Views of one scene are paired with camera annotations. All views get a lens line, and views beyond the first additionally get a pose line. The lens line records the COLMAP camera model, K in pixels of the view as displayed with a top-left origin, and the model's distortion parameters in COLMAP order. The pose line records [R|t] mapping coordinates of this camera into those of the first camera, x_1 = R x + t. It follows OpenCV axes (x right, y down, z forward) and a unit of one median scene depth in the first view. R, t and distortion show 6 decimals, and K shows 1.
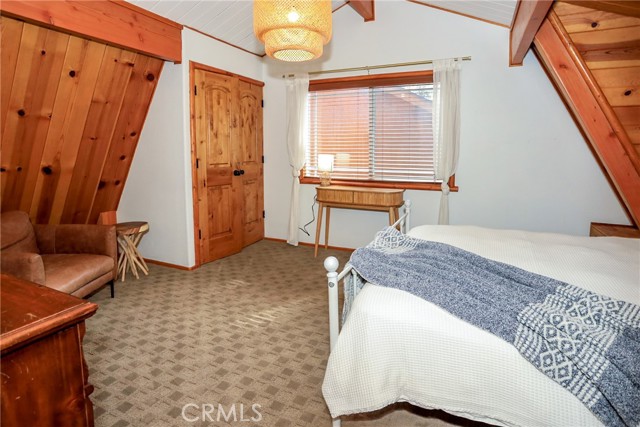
lens RADIAL K [[344.0, 0, 334.0], [0, 344.0, 171.6], [0, 0, 1]] dist [-0.038499, 0.019454]
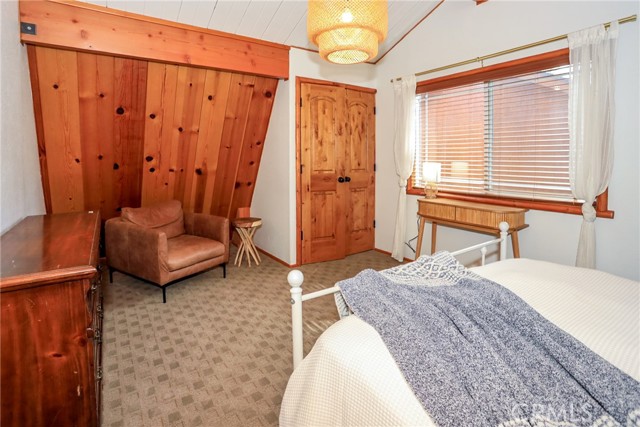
lens RADIAL K [[344.0, 0, 308.7], [0, 344.0, 161.8], [0, 0, 1]] dist [-0.038499, 0.019454]
pose [[0.828647, 0.007993, -0.559714, 0.235822], [-0.040127, 0.998174, -0.045153, 0.001003], [0.558331, 0.059876, 0.827455, 0.112075]]
